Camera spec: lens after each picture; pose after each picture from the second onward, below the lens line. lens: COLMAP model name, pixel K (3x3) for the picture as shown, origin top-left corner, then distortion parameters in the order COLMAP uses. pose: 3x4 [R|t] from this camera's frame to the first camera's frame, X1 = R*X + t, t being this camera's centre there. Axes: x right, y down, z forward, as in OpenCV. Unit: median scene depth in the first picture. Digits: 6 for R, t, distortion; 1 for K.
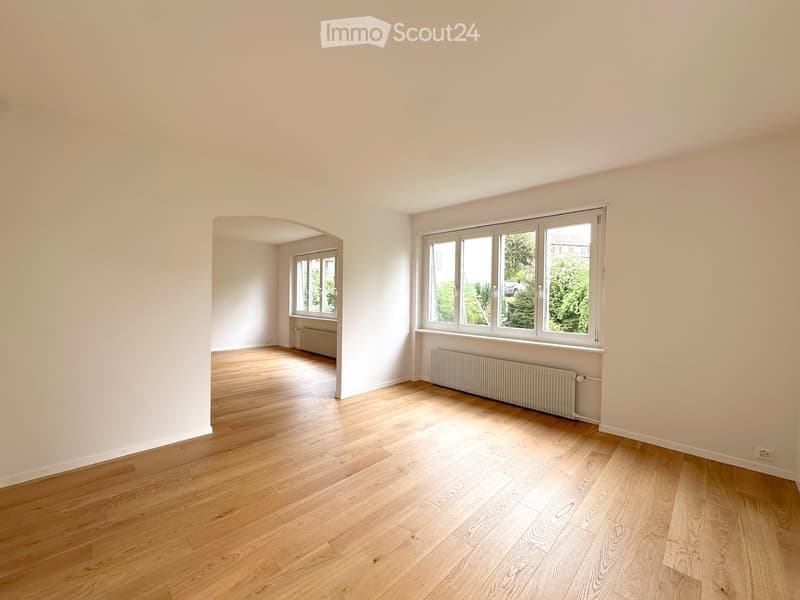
lens RADIAL K [[315.2, 0, 393.0], [0, 315.2, 298.9], [0, 0, 1]] dist [-0.003571, -0.000385]
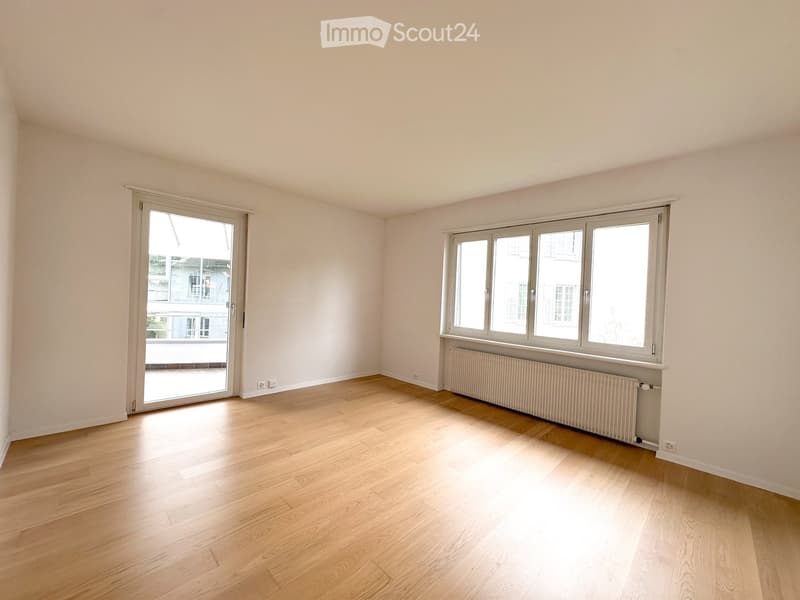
lens RADIAL K [[307.9, 0, 377.7], [0, 307.9, 298.0], [0, 0, 1]] dist [-0.000057, 0.000015]
pose [[0.999443, 0.028881, -0.016741, -0.118885], [-0.028945, 0.999575, -0.003578, -0.002582], [0.016631, 0.004061, 0.999853, 0.116524]]
